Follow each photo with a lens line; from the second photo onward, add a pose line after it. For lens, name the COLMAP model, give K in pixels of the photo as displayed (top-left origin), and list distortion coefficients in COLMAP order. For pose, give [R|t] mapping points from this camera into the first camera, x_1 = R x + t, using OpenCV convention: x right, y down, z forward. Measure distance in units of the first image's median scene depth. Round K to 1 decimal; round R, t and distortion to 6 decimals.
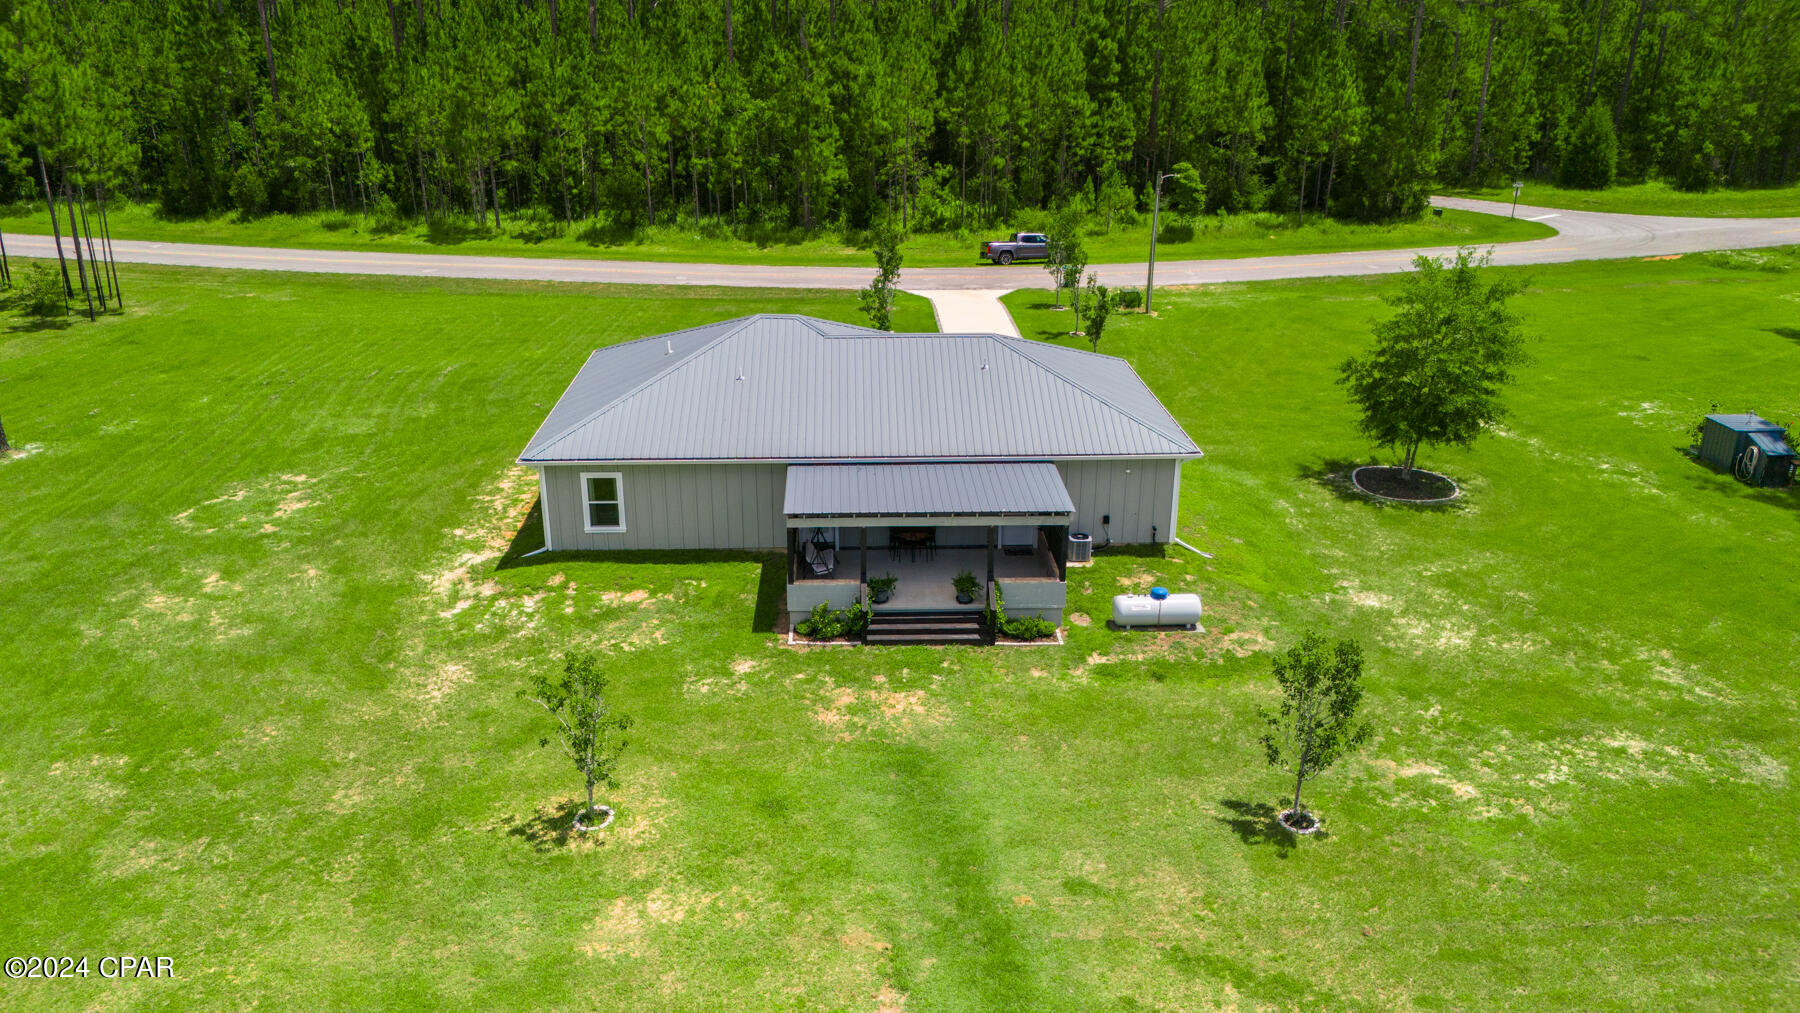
lens RADIAL K [[1319.9, 0, 895.7], [0, 1319.9, 509.5], [0, 0, 1]] dist [0.071307, -0.081439]
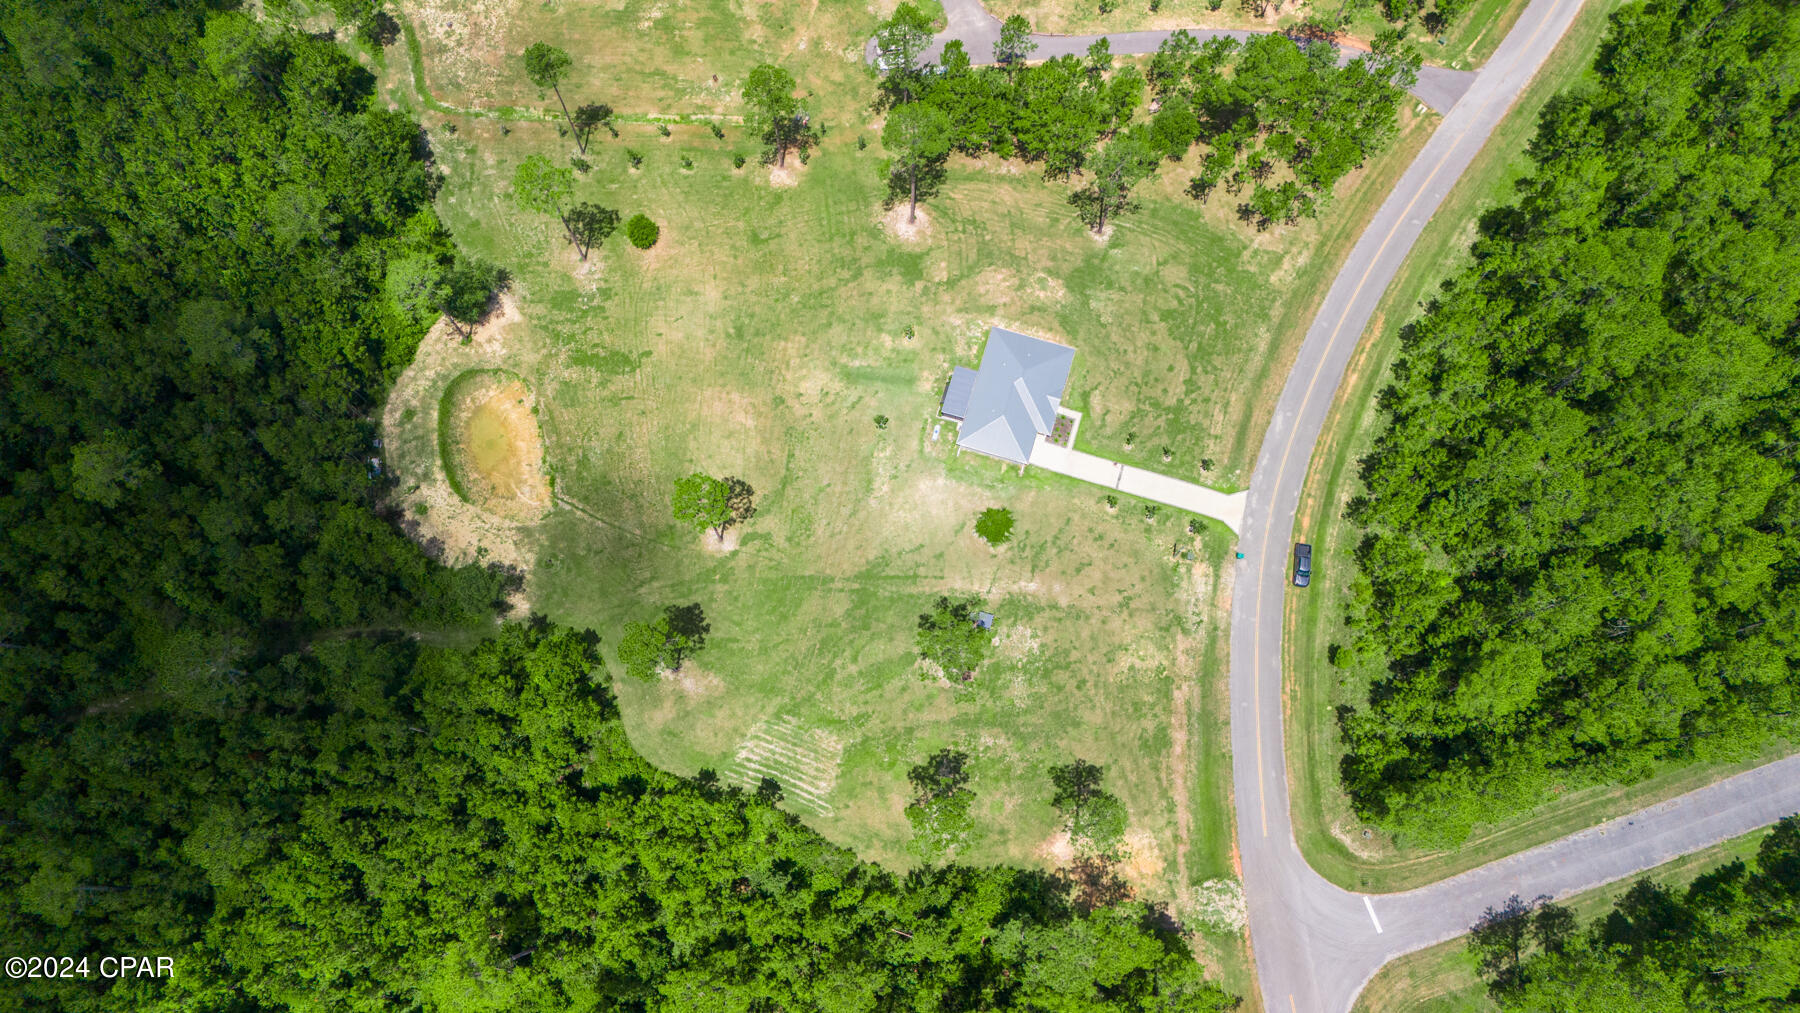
lens RADIAL K [[1334.2, 0, 897.0], [0, 1334.2, 496.8], [0, 0, 1]] dist [0.074622, -0.073438]
pose [[-0.326759, 0.908493, -0.260518, 1.809956], [-0.342811, 0.142946, 0.928465, -4.649639], [0.880744, 0.392692, 0.264732, -0.480432]]
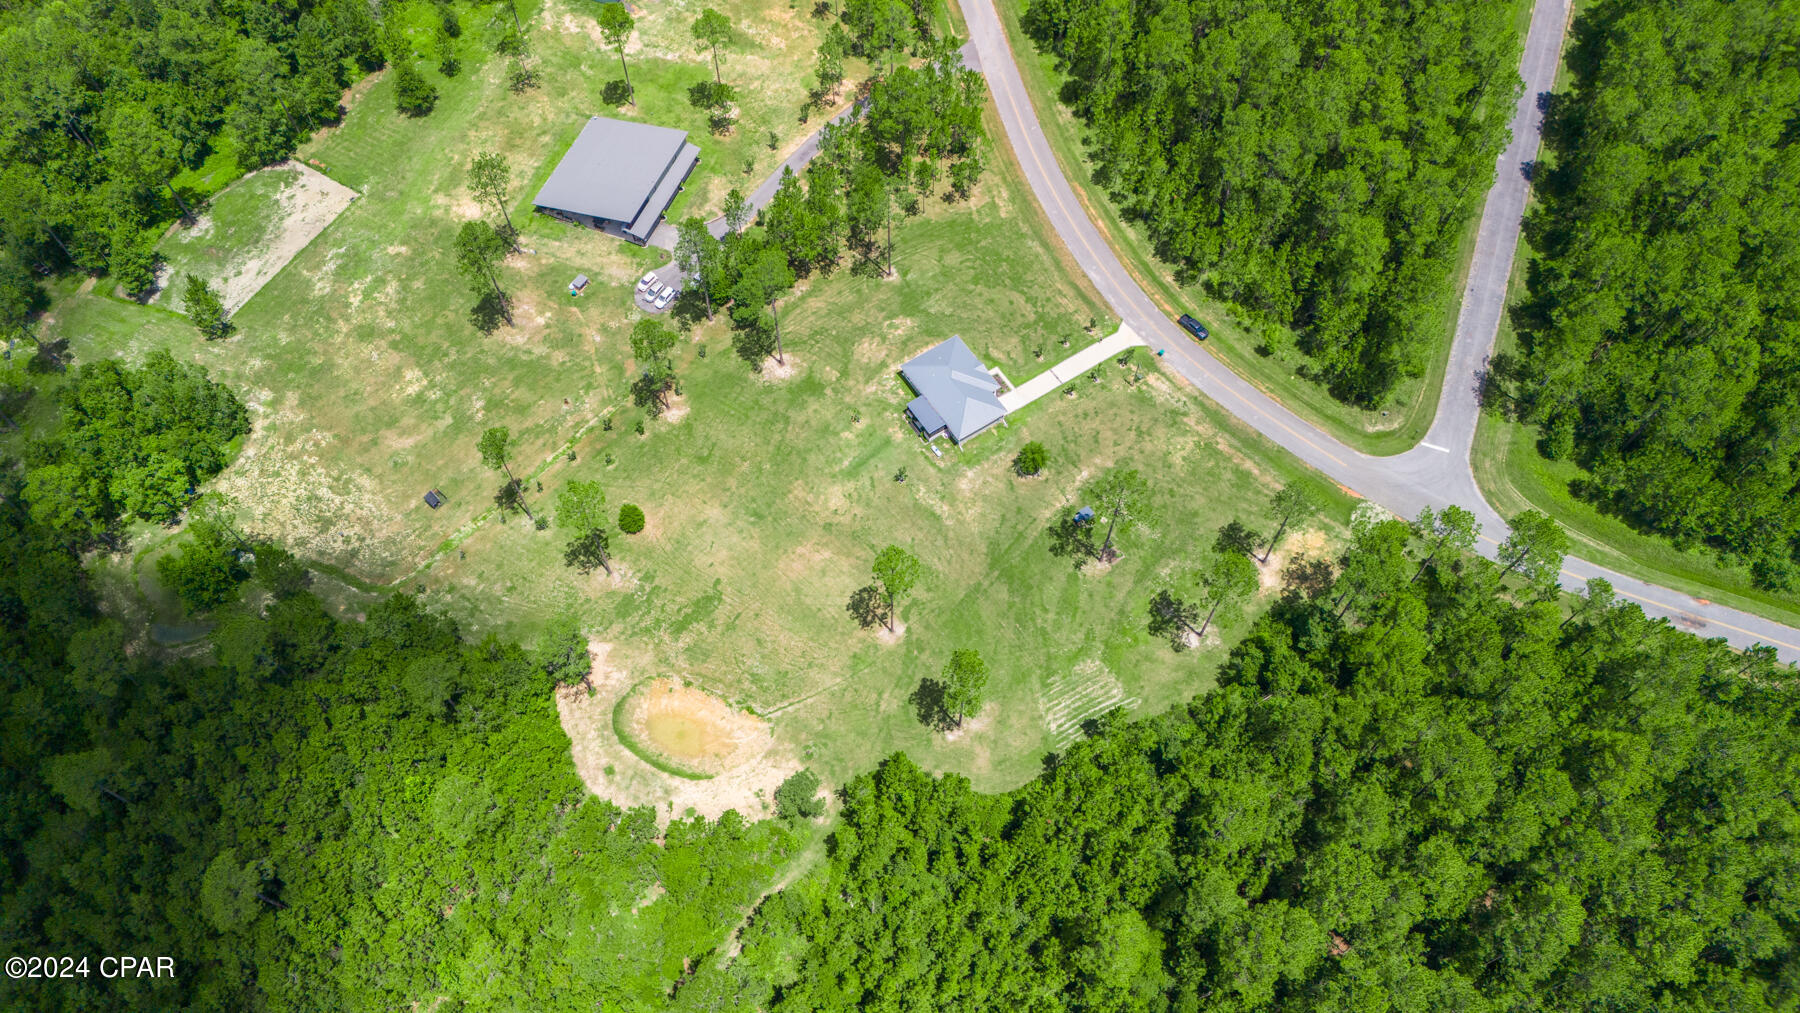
lens RADIAL K [[1319.9, 0, 895.7], [0, 1319.9, 509.5], [0, 0, 1]] dist [0.071307, -0.081439]
pose [[0.514632, 0.745349, -0.423802, 2.922187], [-0.296437, 0.618472, 0.727748, -4.224488], [0.804536, -0.248892, 0.539235, -2.646094]]
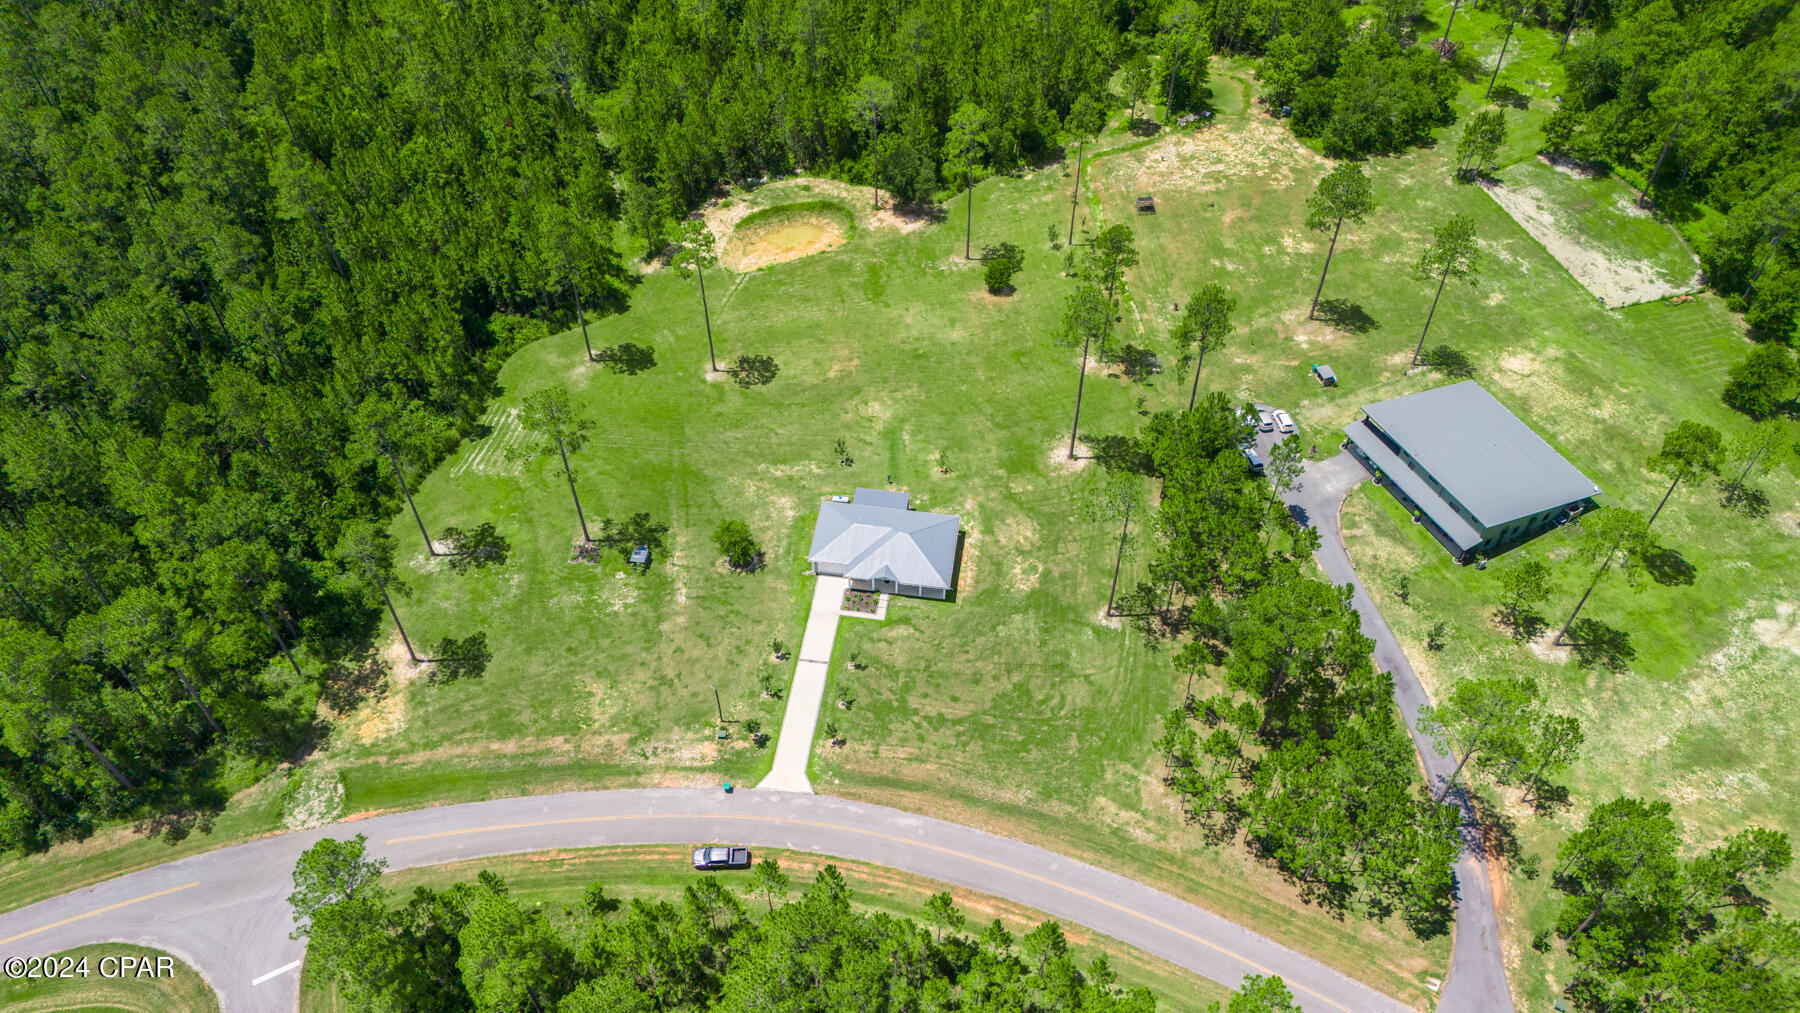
lens RADIAL K [[1319.9, 0, 895.7], [0, 1319.9, 509.5], [0, 0, 1]] dist [0.071307, -0.081439]
pose [[-0.983093, -0.140713, 0.117169, -0.598902], [0.059929, 0.357387, 0.932032, -4.472744], [-0.173024, 0.923295, -0.342912, 2.605447]]
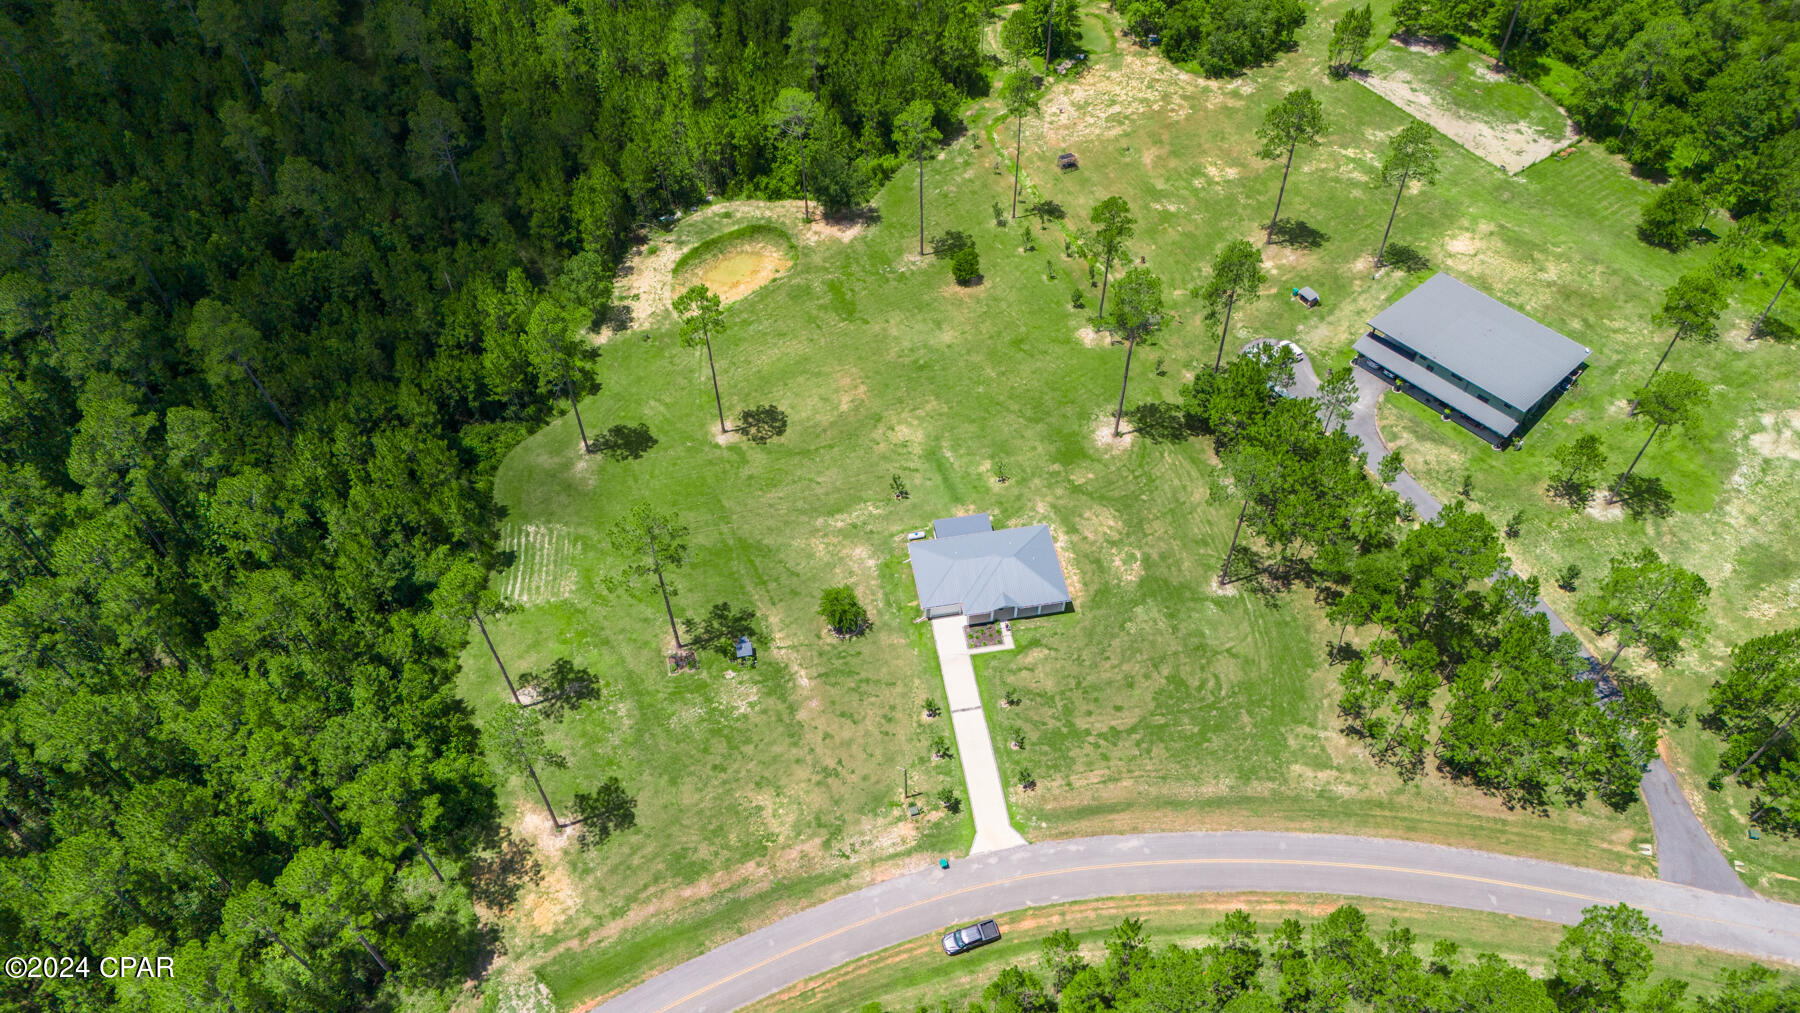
lens RADIAL K [[1319.9, 0, 895.7], [0, 1319.9, 509.5], [0, 0, 1]] dist [0.071307, -0.081439]
pose [[-0.991699, 0.104120, -0.075452, 0.605961], [-0.039814, 0.309310, 0.950128, -4.472408], [0.122265, 0.945244, -0.302596, 2.265136]]
